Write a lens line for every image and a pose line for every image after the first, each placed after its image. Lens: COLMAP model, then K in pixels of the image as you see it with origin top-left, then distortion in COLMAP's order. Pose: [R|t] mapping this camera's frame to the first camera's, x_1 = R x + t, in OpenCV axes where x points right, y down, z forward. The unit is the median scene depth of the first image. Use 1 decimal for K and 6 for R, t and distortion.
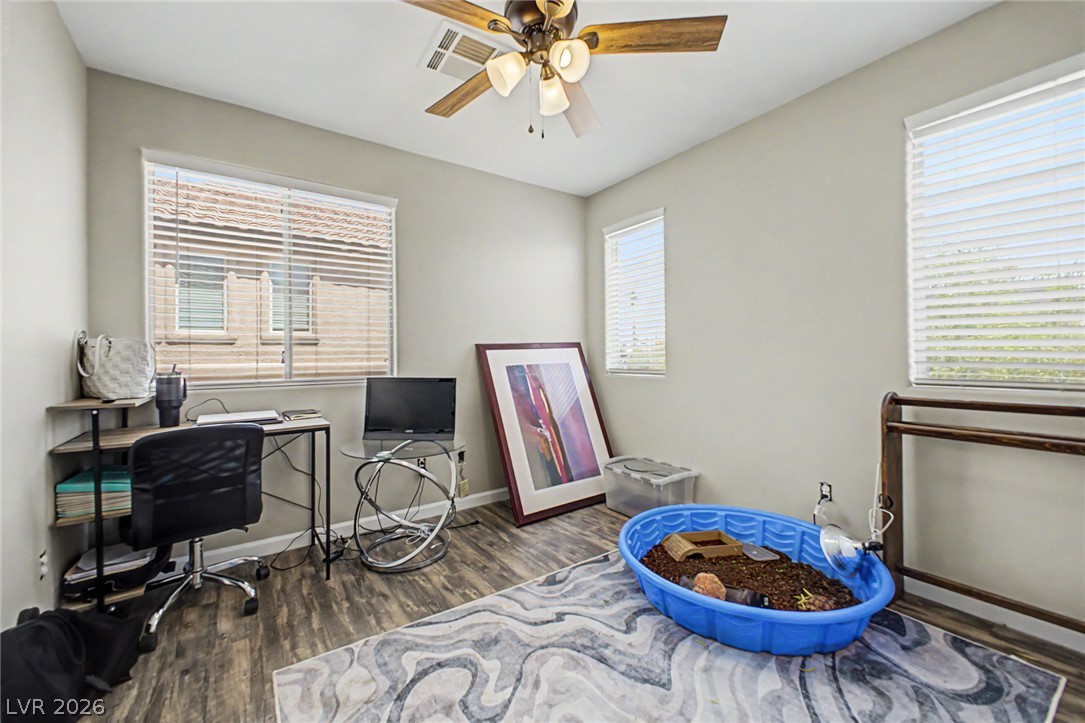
lens RADIAL K [[440.0, 0, 542.3], [0, 440.0, 356.4], [0, 0, 1]] dist [0.009647, -0.000653]
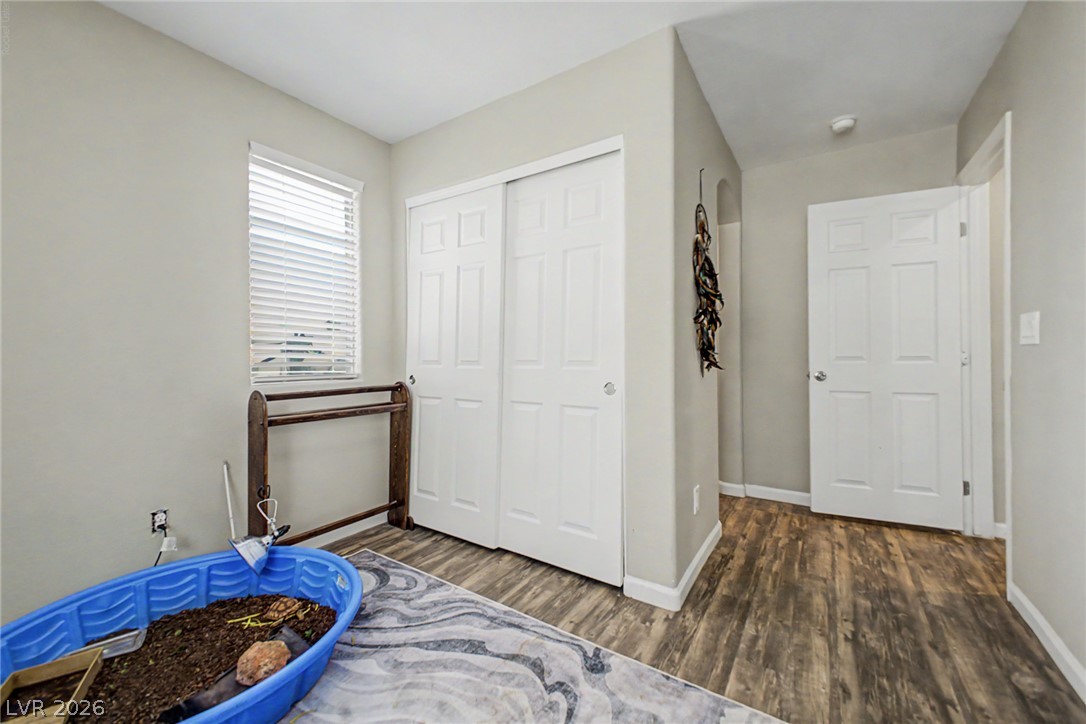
lens RADIAL K [[440.4, 0, 525.3], [0, 440.4, 352.0], [0, 0, 1]] dist [0.009647, -0.000653]
pose [[-0.351676, 0.020593, 0.935895, -0.590735], [0.009785, 0.999784, -0.018322, 0.013204], [-0.936070, 0.002715, -0.351802, 0.974418]]
